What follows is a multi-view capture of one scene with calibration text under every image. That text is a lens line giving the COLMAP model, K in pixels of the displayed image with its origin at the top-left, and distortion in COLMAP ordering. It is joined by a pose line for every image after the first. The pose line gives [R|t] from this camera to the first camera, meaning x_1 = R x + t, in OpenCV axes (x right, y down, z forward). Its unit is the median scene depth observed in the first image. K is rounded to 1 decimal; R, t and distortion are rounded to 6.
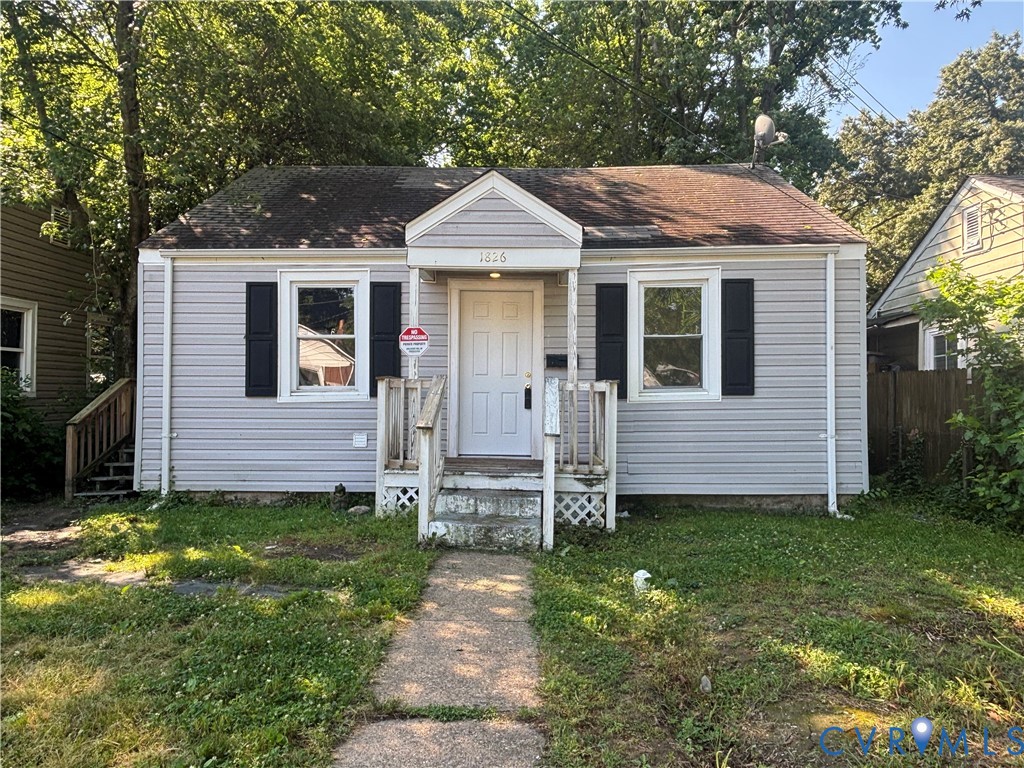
lens RADIAL K [[683.3, 0, 512.0], [0, 683.3, 384.0], [0, 0, 1]] dist [0.010053, -0.001736]
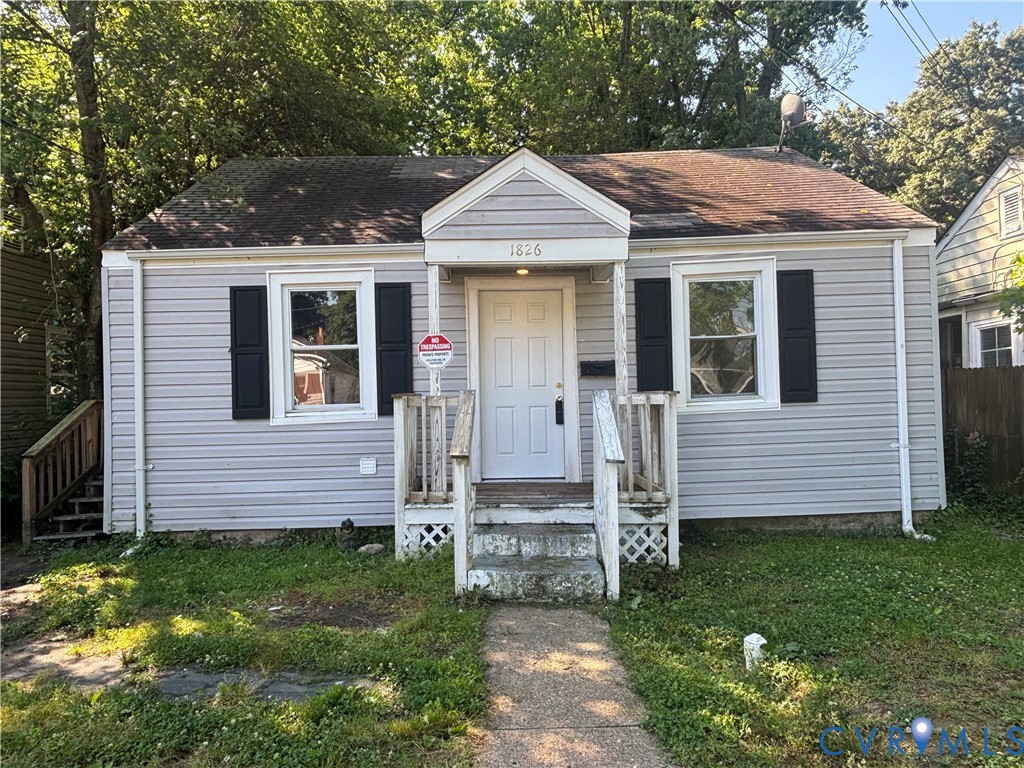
lens RADIAL K [[690.4, 0, 511.2], [0, 690.4, 385.8], [0, 0, 1]] dist [0.003971, 0.000613]
pose [[0.999129, -0.027004, 0.031823, -0.066540], [0.027014, 0.999635, 0.000138, -0.014840], [-0.031815, 0.000721, 0.999494, 0.121480]]
